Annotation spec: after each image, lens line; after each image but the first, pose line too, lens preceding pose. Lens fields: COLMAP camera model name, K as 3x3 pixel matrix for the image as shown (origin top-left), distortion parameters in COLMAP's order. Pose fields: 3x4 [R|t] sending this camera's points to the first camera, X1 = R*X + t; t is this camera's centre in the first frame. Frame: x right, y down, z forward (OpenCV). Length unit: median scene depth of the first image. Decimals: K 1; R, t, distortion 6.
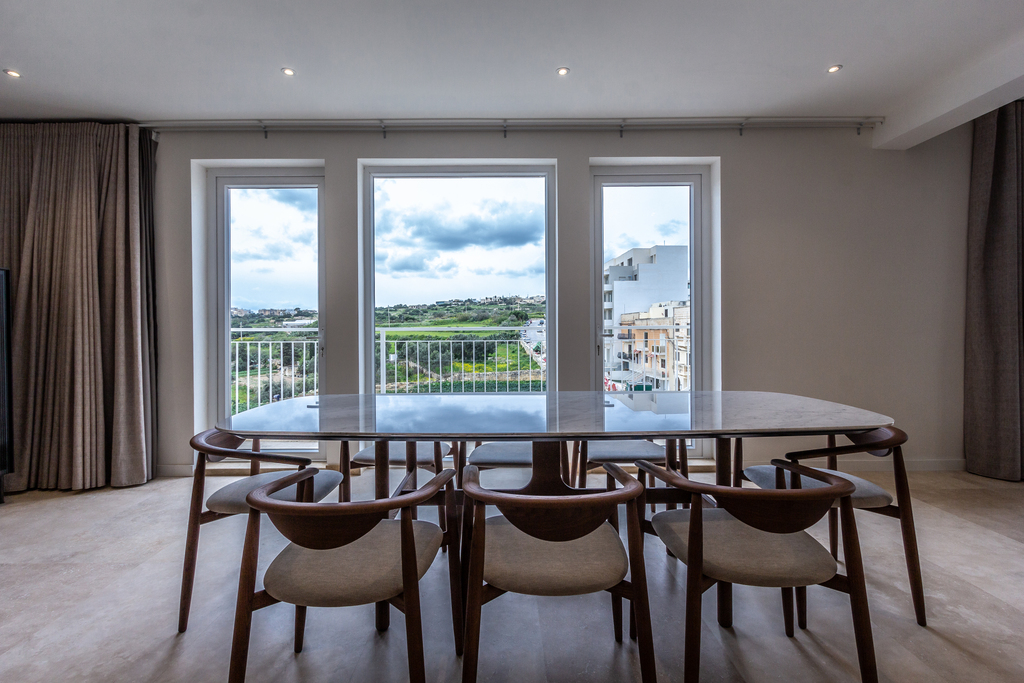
lens RADIAL K [[480.8, 0, 507.9], [0, 480.8, 335.9], [0, 0, 1]] dist [-0.003668, -0.000643]
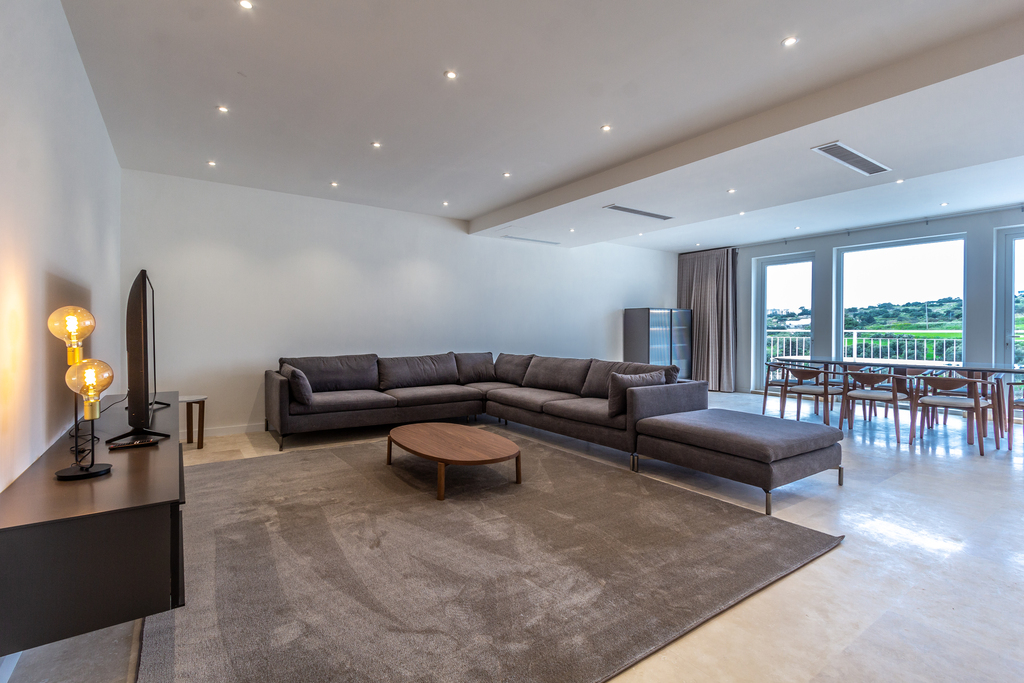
lens RADIAL K [[480.8, 0, 506.0], [0, 480.8, 340.2], [0, 0, 1]] dist [-0.003668, -0.000643]
pose [[0.569383, 0.021851, -0.821782, 0.586506], [-0.014514, 0.999758, 0.016527, 0.011186], [0.821944, 0.002518, 0.569563, -1.314308]]
